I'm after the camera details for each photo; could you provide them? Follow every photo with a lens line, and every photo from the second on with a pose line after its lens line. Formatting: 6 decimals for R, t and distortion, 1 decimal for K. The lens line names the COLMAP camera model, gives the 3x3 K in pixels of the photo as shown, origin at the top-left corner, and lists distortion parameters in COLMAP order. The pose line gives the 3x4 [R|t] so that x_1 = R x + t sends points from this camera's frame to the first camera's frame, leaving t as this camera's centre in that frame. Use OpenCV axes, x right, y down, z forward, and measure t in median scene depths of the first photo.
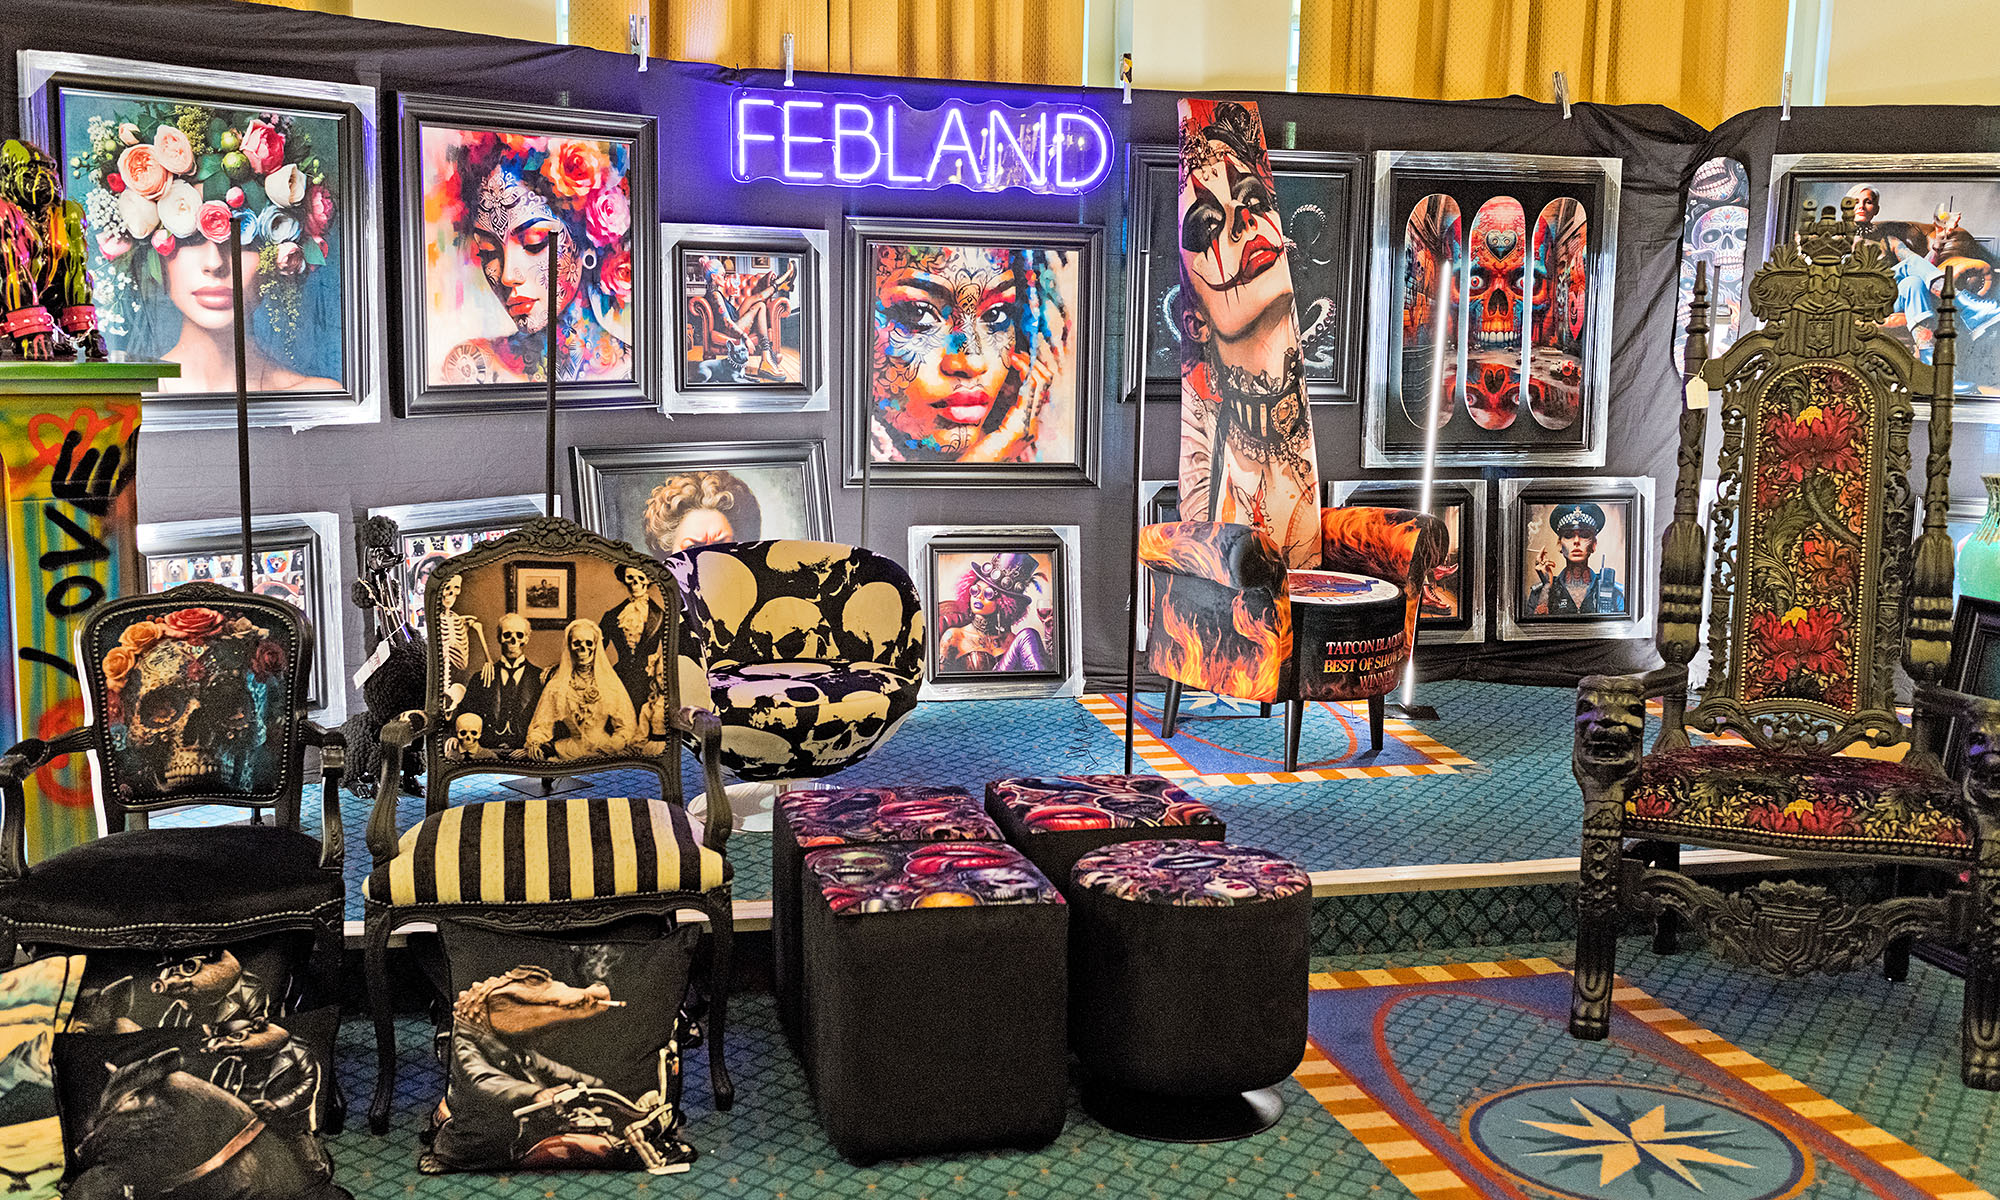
lens RADIAL K [[1823.7, 0, 998.7], [0, 1823.7, 569.7], [0, 0, 1]] dist [0.005183, -0.006310]
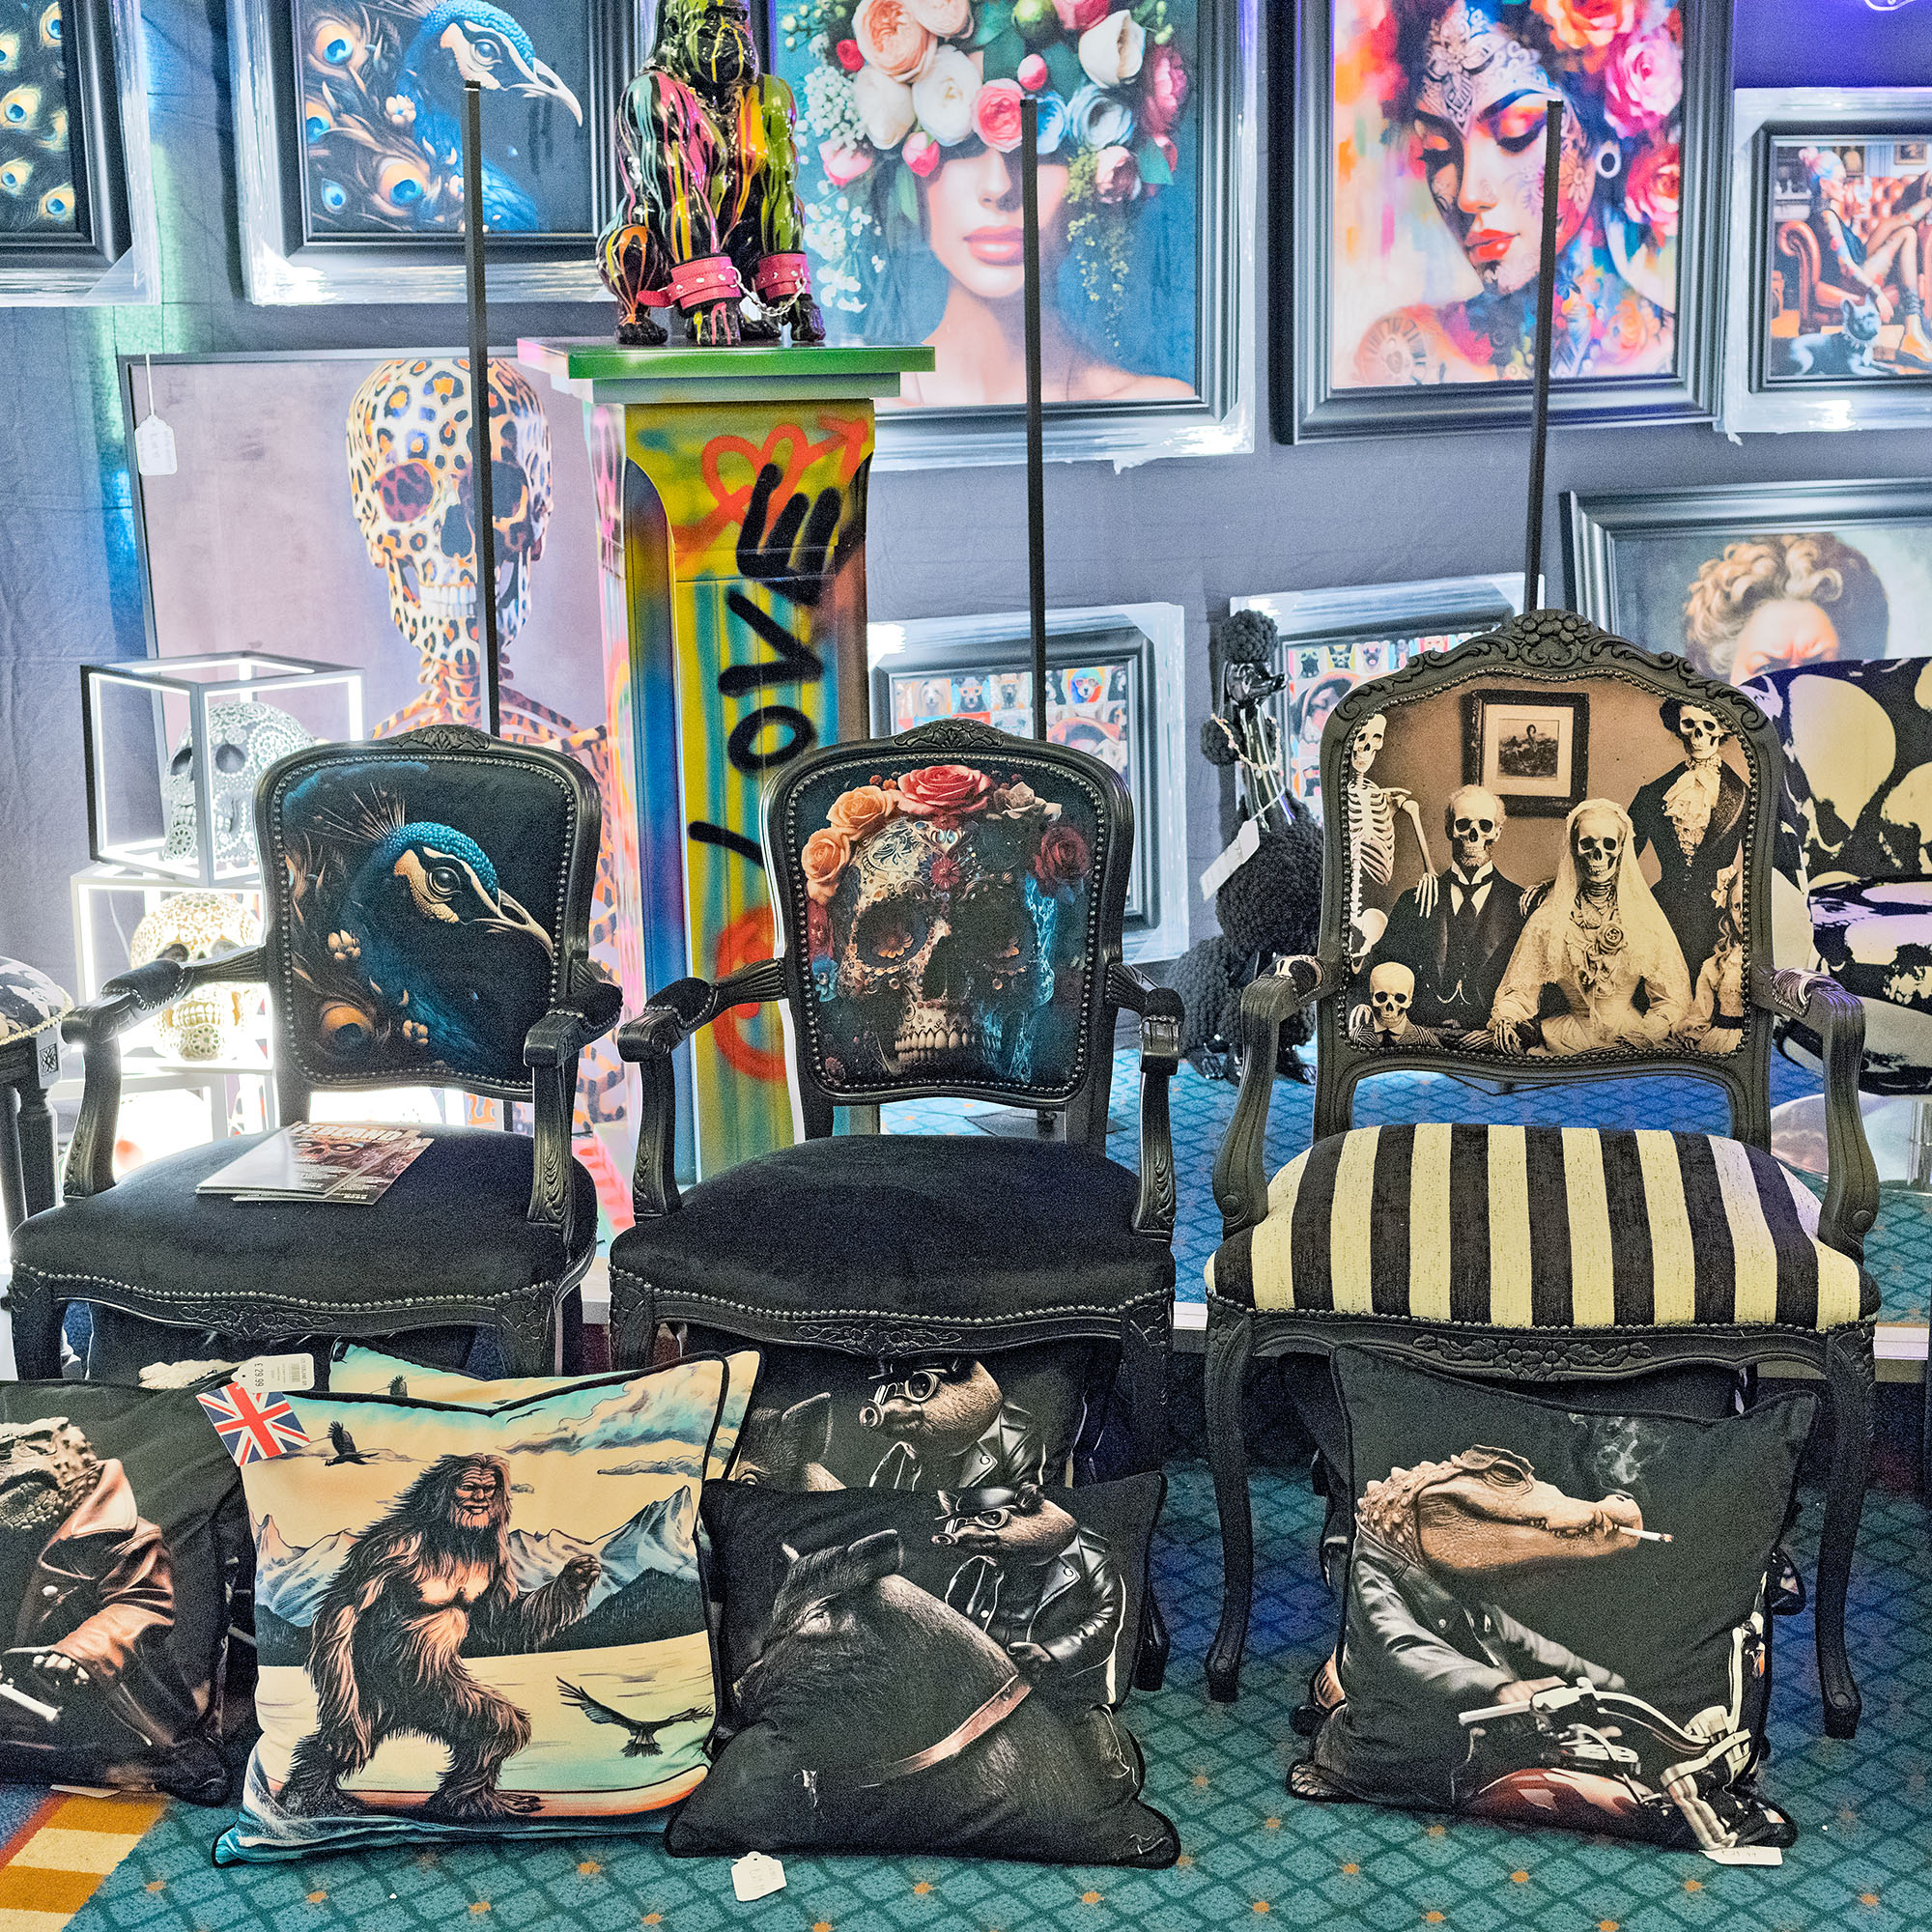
lens RADIAL K [[2785.7, 0, 966.0], [0, 2785.7, 966.0], [0, 0, 1]] dist [0.005477, 0.004325]
pose [[0.910314, 0.053742, -0.410416, -0.059760], [-0.014591, 0.995086, 0.097938, -0.002156], [0.413662, -0.083166, 0.906624, 0.174256]]
